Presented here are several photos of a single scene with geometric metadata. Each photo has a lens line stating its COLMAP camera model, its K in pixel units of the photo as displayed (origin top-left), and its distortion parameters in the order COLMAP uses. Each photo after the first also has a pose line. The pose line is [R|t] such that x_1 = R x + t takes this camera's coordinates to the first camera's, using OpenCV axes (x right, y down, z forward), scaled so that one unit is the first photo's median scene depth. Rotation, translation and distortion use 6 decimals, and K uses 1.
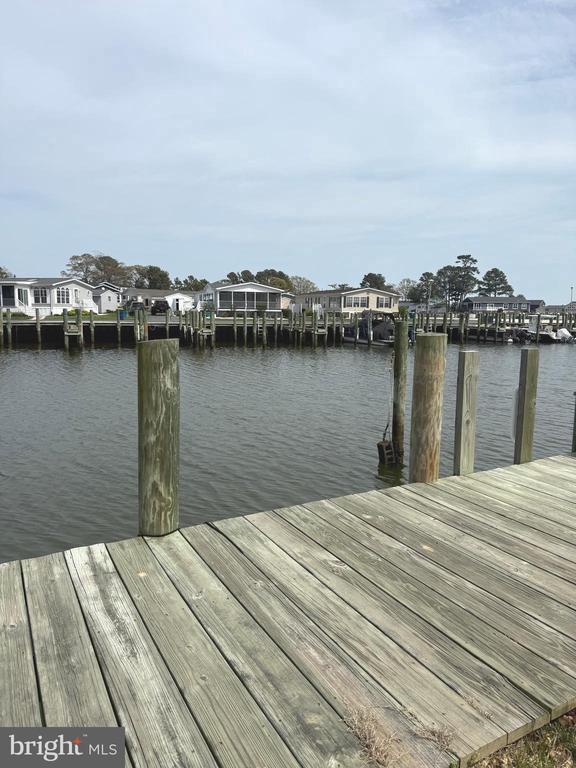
lens RADIAL K [[542.5, 0, 292.0], [0, 542.5, 385.2], [0, 0, 1]] dist [0.102957, -0.180224]
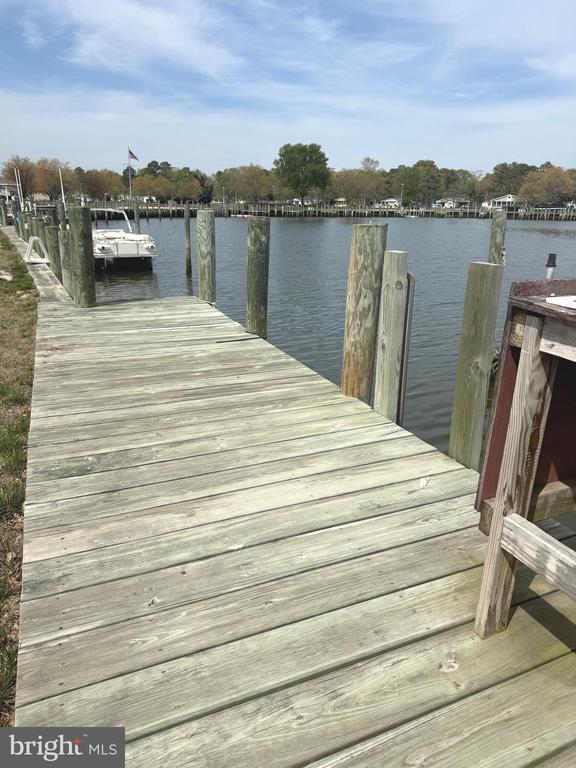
lens RADIAL K [[542.5, 0, 292.0], [0, 542.5, 385.2], [0, 0, 1]] dist [0.102957, -0.180224]
pose [[-0.104561, 0.295935, -0.949468, 1.246686], [-0.164214, 0.936459, 0.309964, -0.113713], [0.980867, 0.188326, -0.049320, 1.069330]]
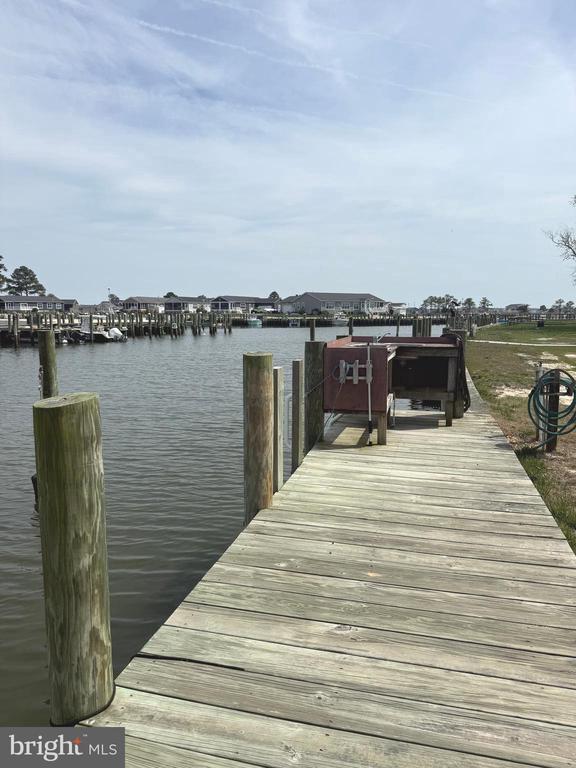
lens RADIAL K [[542.8, 0, 288.0], [0, 542.8, 384.0], [0, 0, 1]] dist [0.059659, -0.093689]
pose [[0.692327, -0.107754, 0.713493, -0.426961], [0.107351, 0.993165, 0.045824, -0.085022], [-0.713554, 0.044869, 0.699162, 0.333894]]
